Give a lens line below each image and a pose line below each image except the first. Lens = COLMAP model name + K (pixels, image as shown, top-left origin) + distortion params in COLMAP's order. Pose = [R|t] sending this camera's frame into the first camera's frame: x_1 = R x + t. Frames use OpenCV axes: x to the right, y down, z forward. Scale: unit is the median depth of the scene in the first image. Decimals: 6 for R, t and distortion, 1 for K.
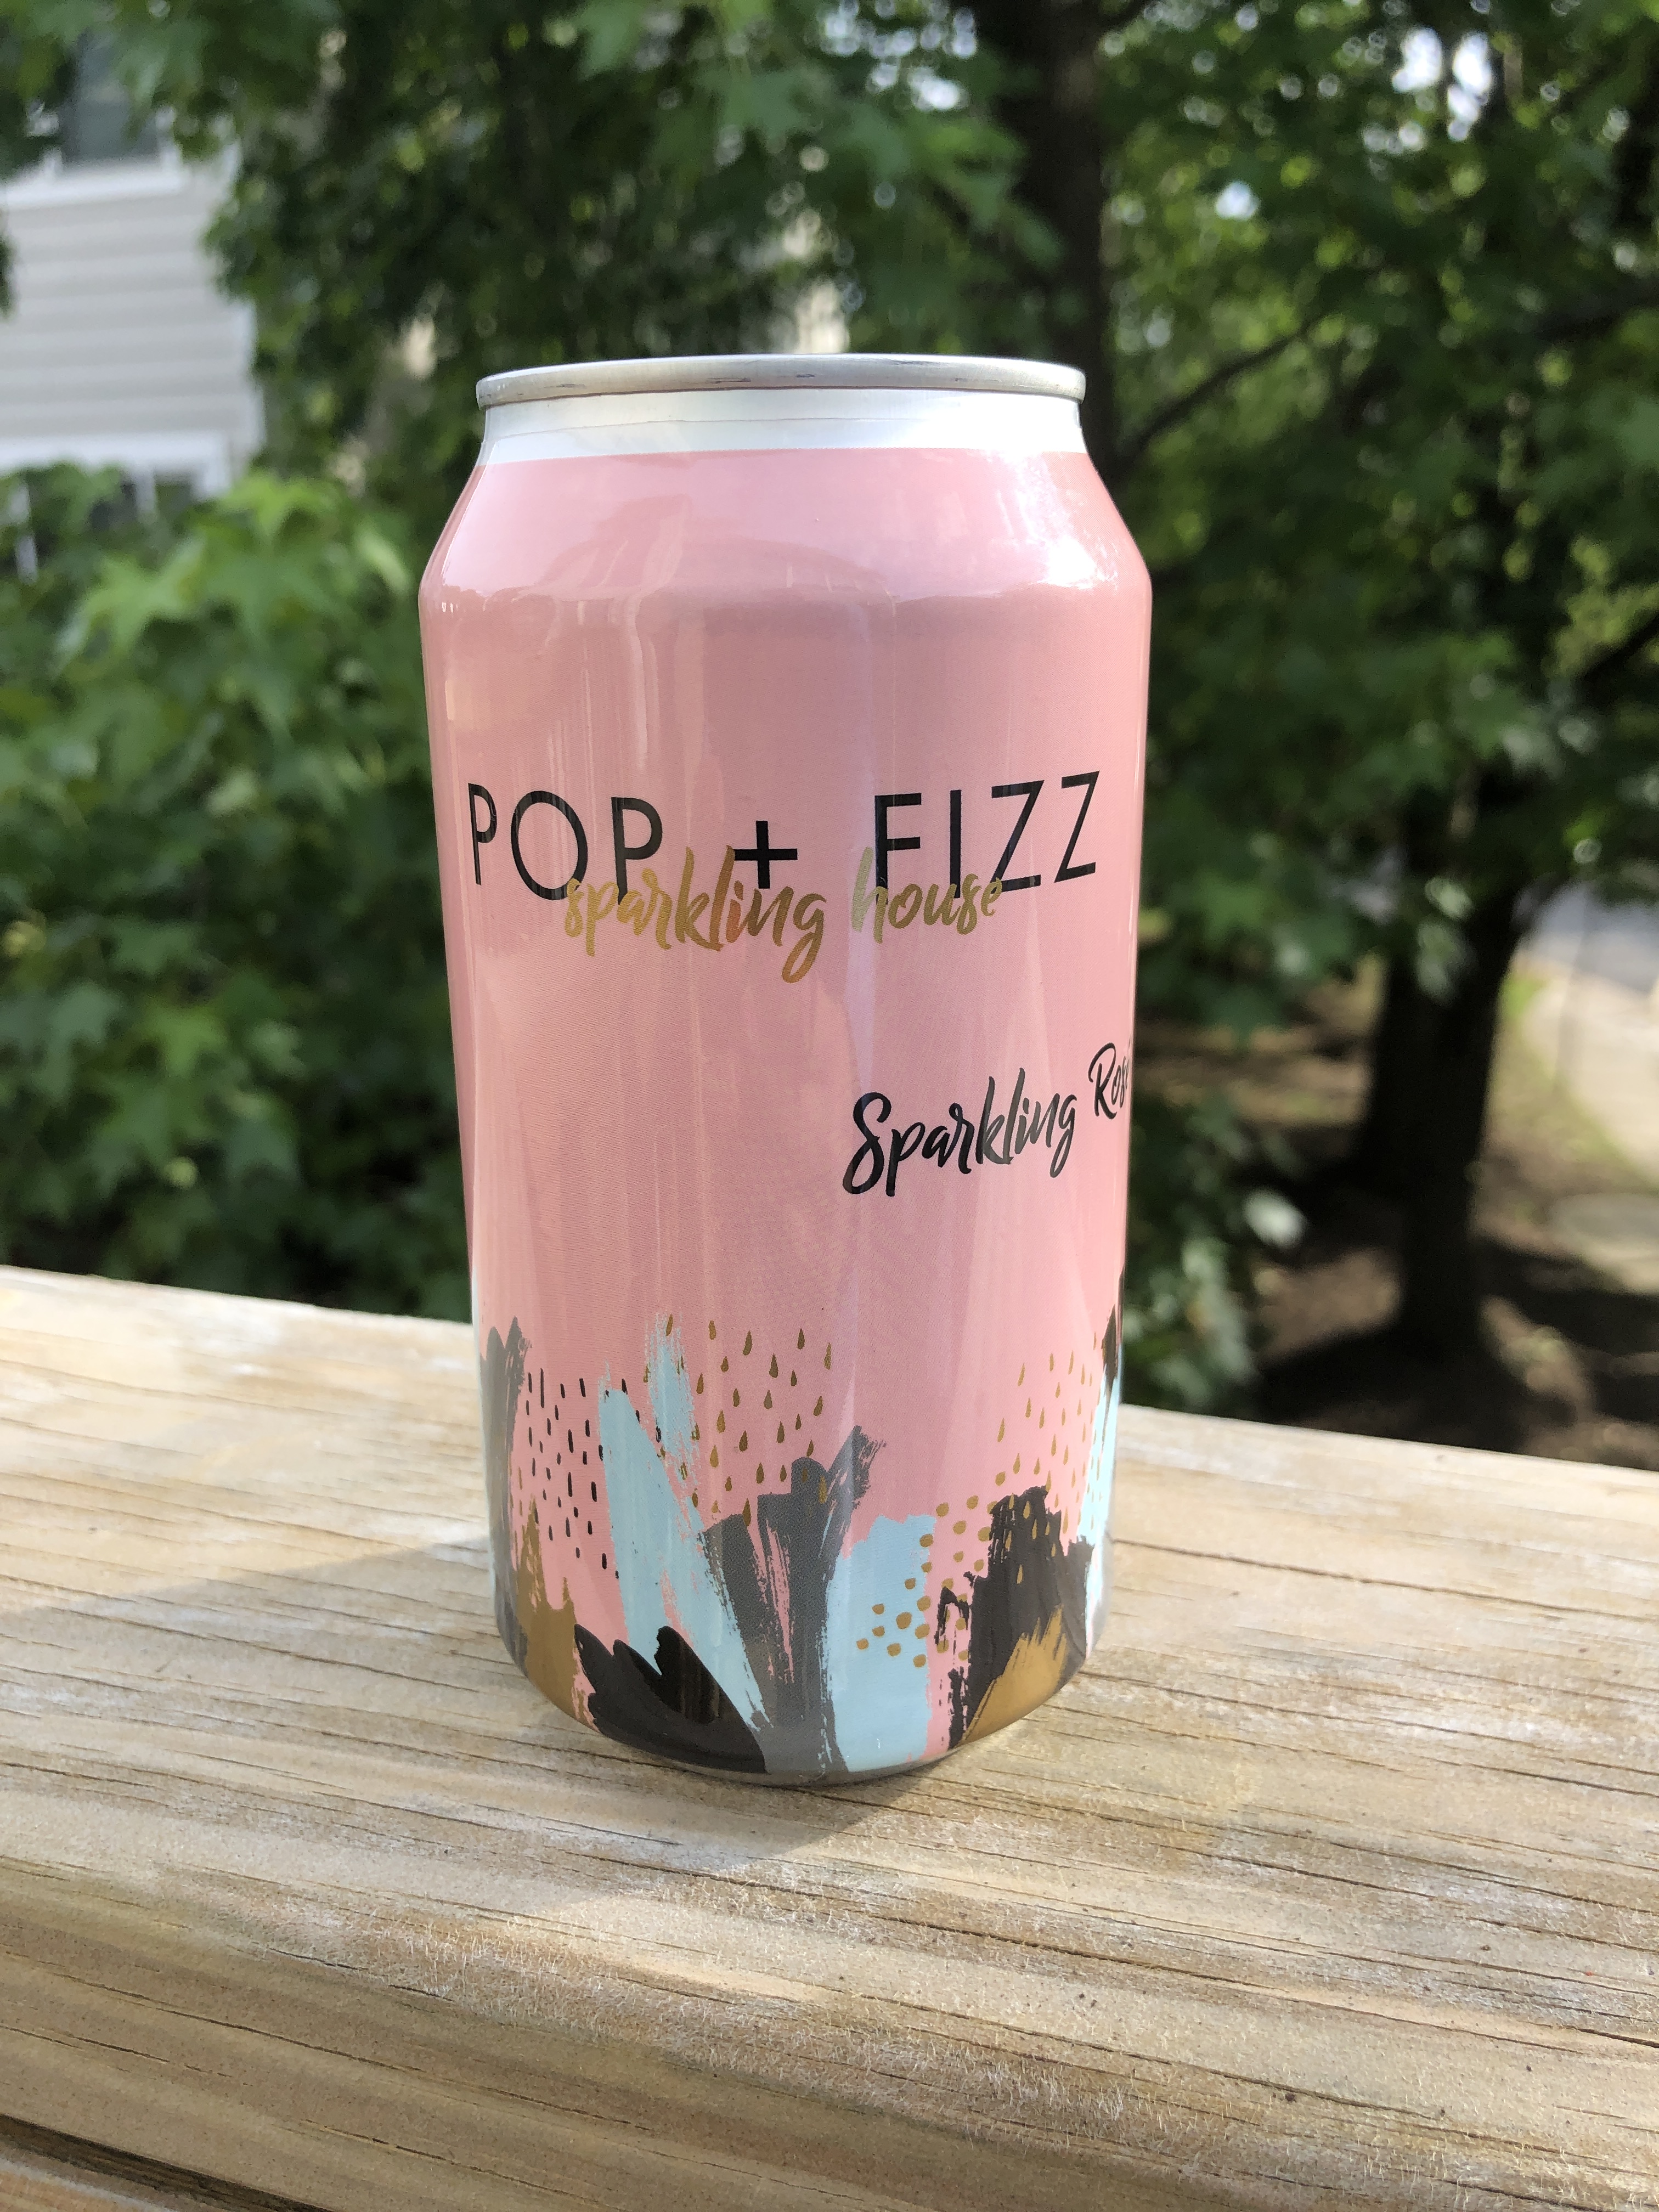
lens RADIAL K [[1884.0, 0, 824.0], [0, 1884.0, 1091.3], [0, 0, 1]] dist [-0.012689, 0.014437]
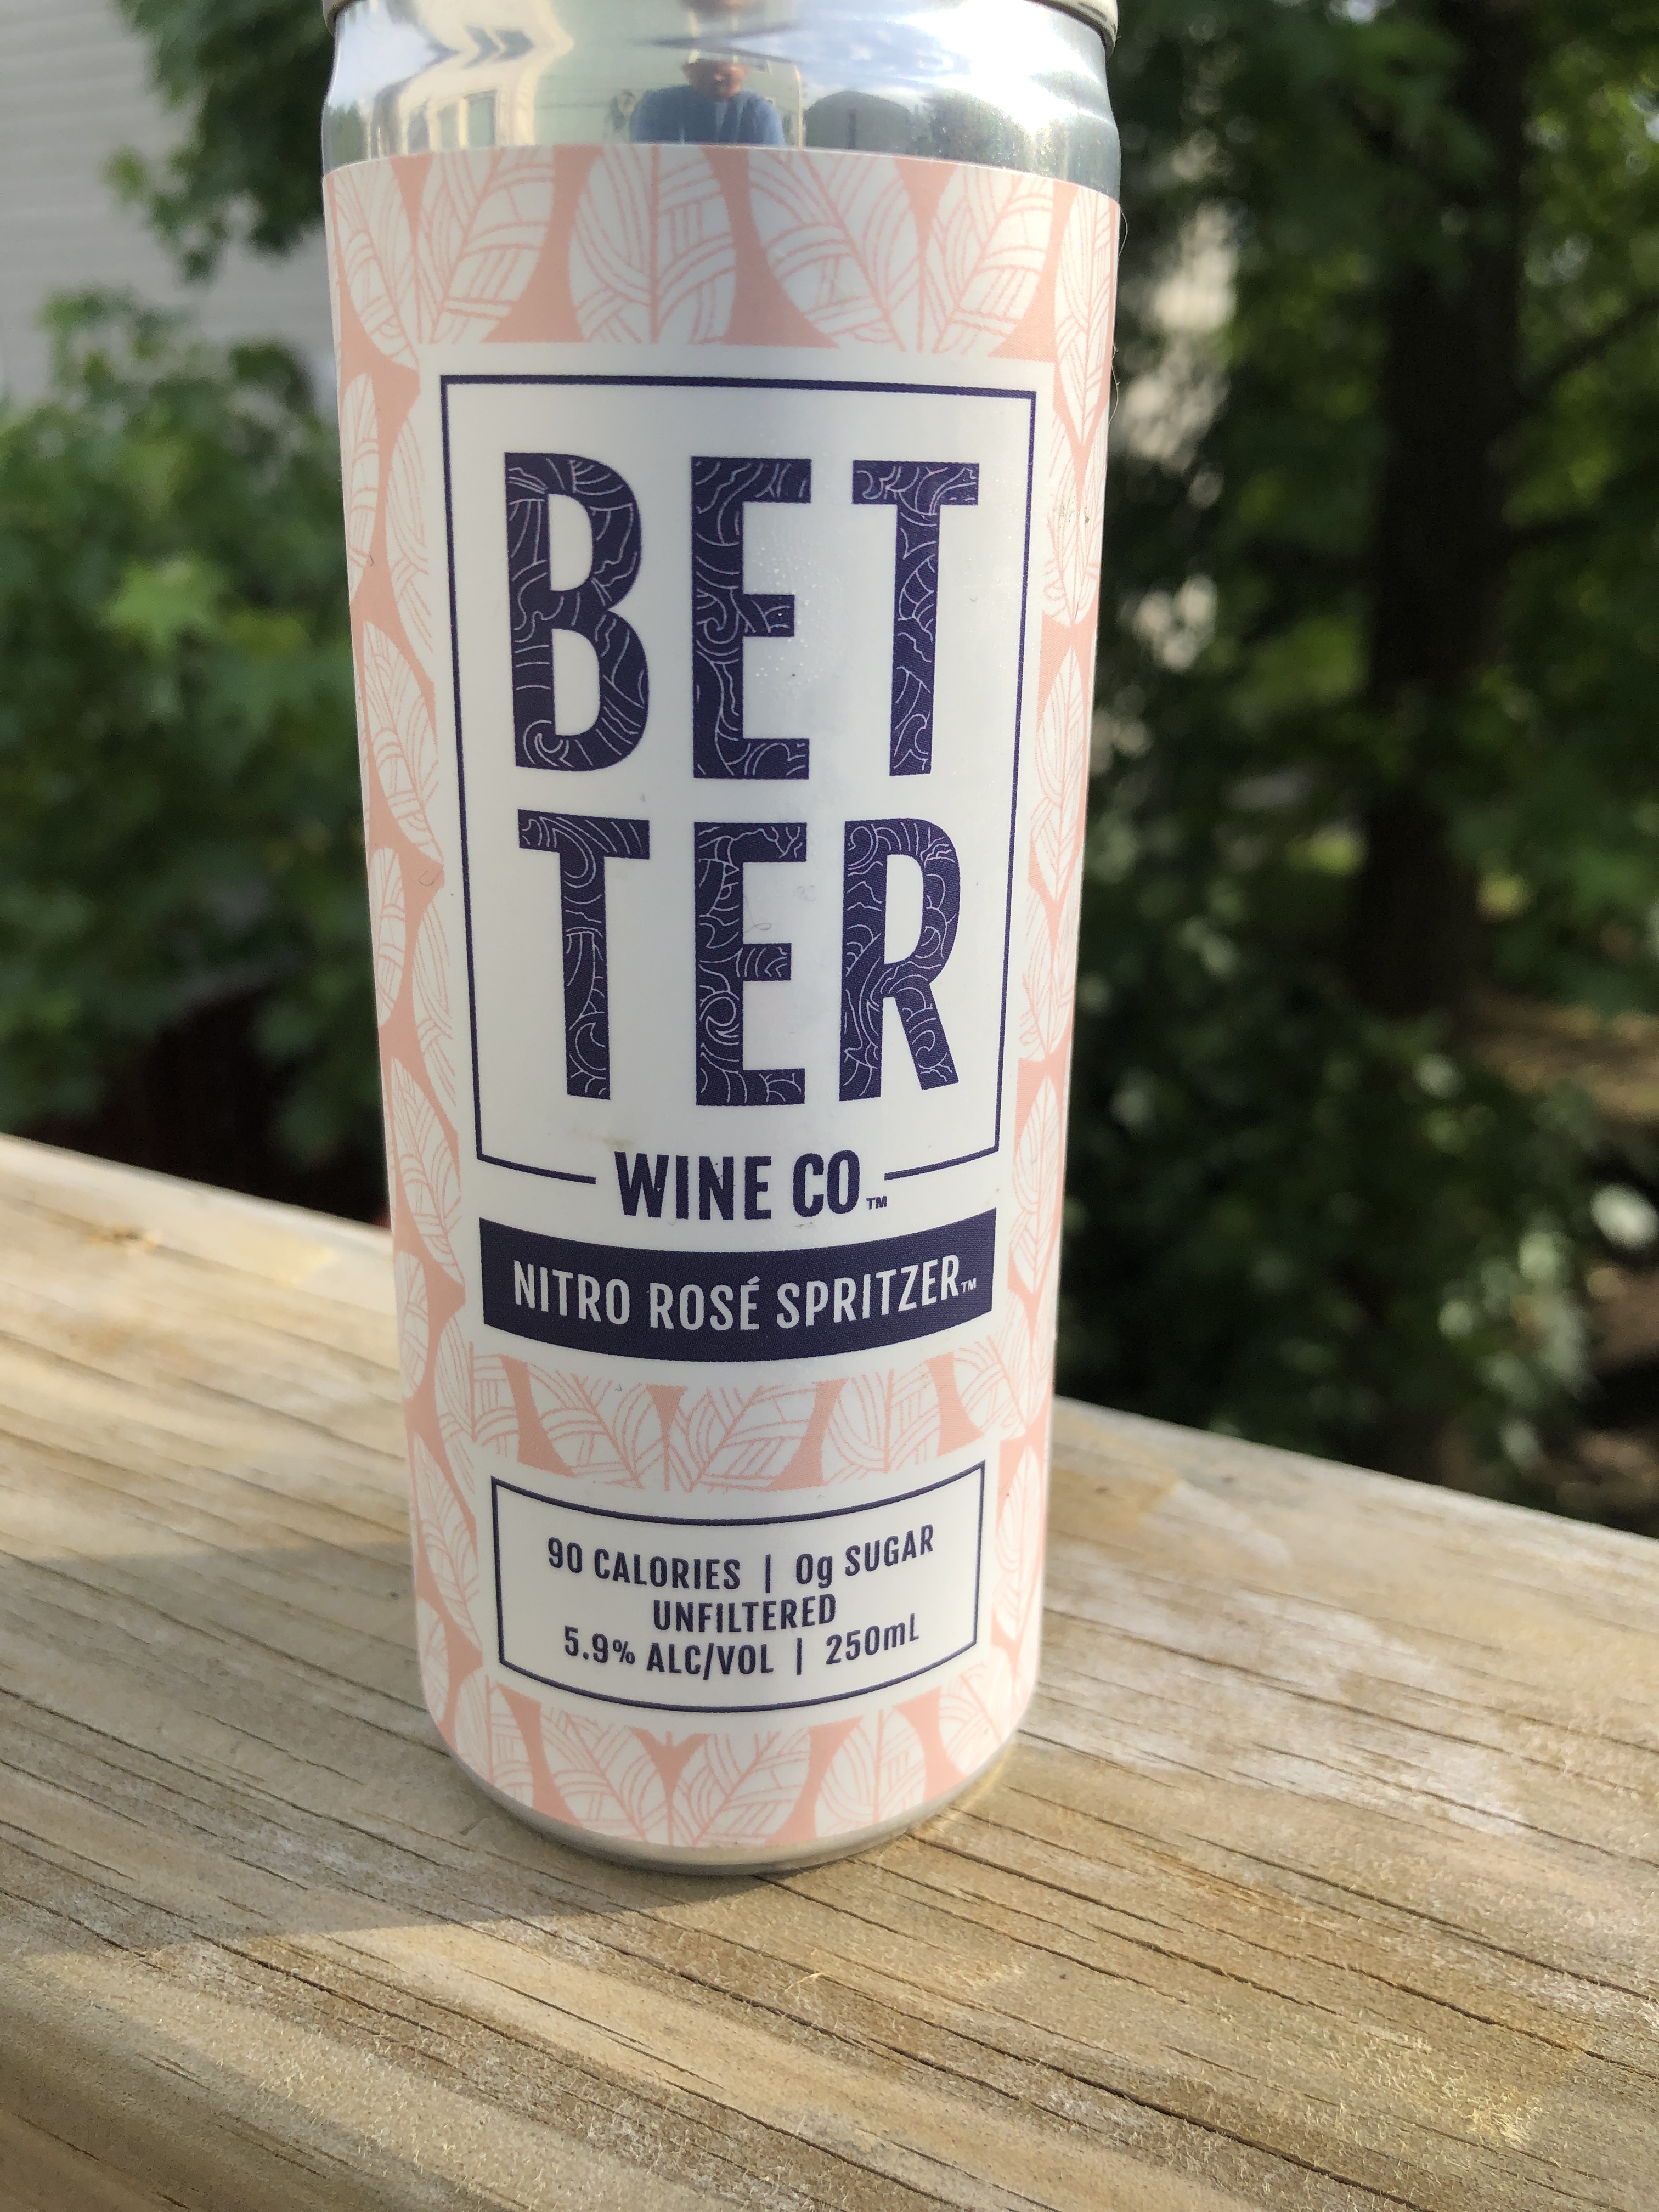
lens RADIAL K [[1883.3, 0, 829.5], [0, 1883.3, 1106.0], [0, 0, 1]] dist [-0.019490, 0.008127]
pose [[0.983760, 0.084099, -0.158568, -0.115934], [-0.077660, 0.995900, 0.046388, -0.018101], [0.161819, -0.033320, 0.986258, 0.296446]]
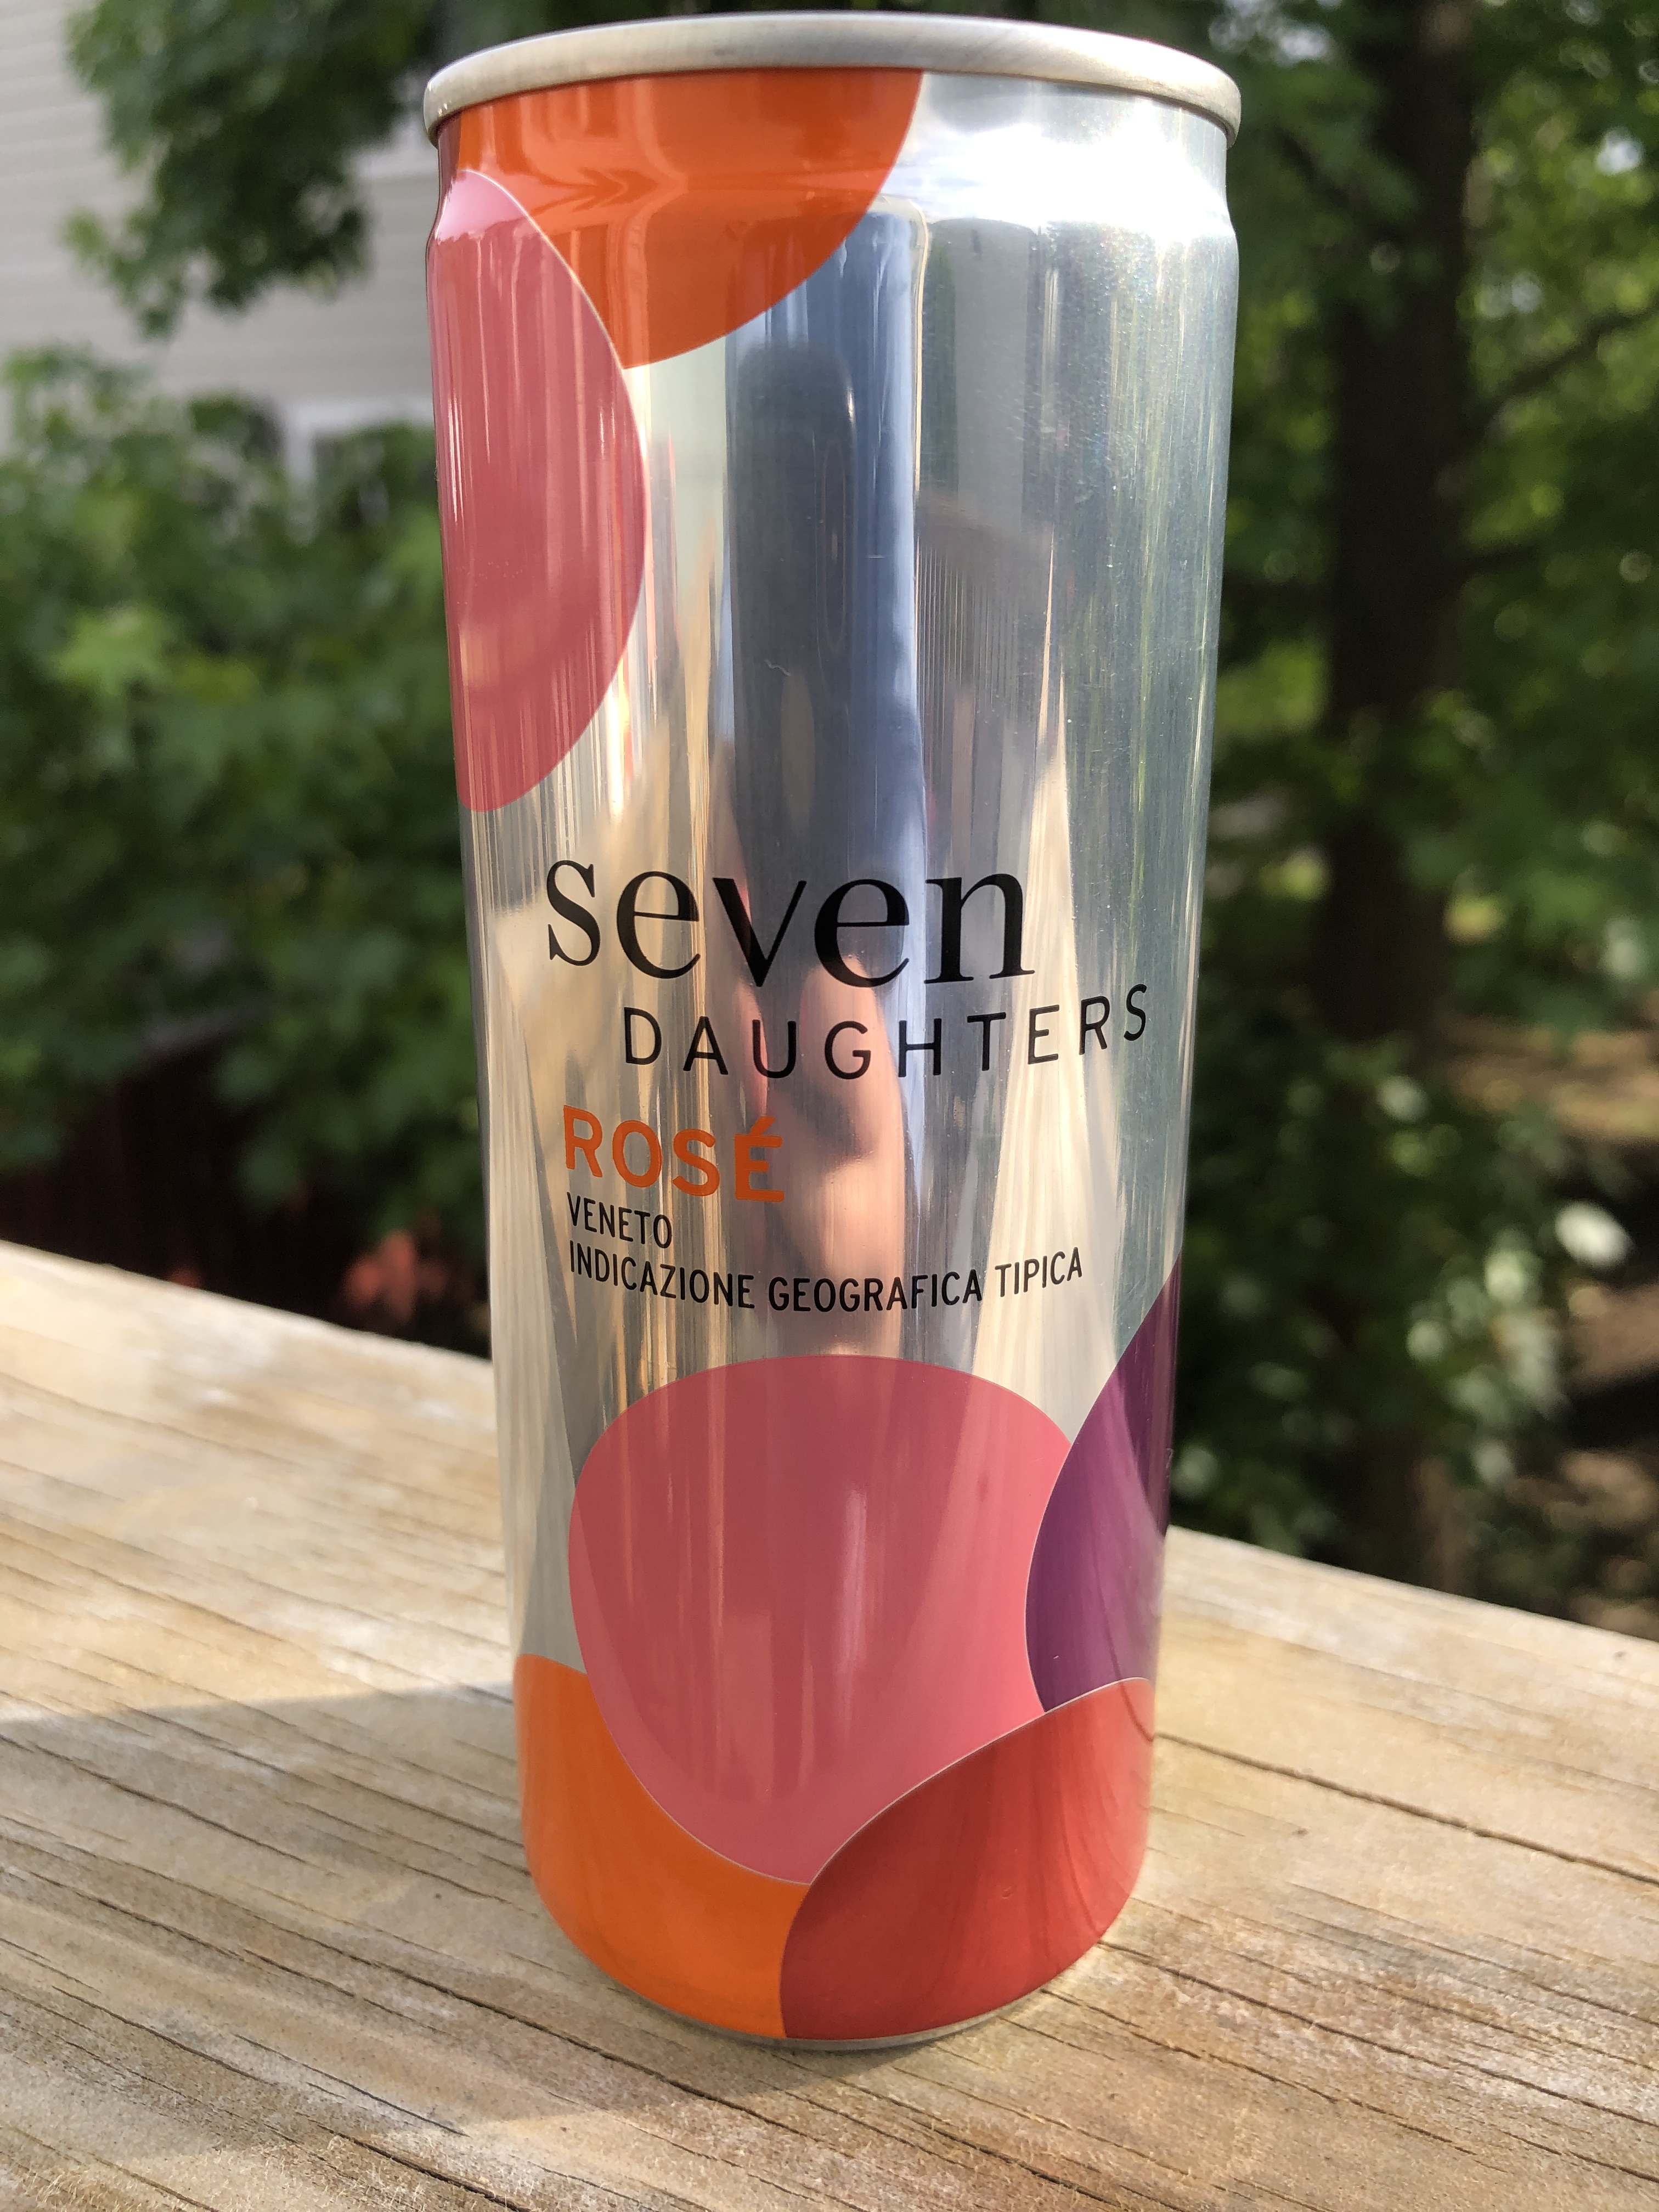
lens RADIAL K [[1884.6, 0, 831.6], [0, 1884.6, 1079.3], [0, 0, 1]] dist [-0.005933, 0.006524]
pose [[0.986247, 0.059553, -0.154174, 0.134989], [-0.058107, 0.998214, 0.013878, -0.038035], [0.154725, -0.004729, 0.987946, 0.226530]]
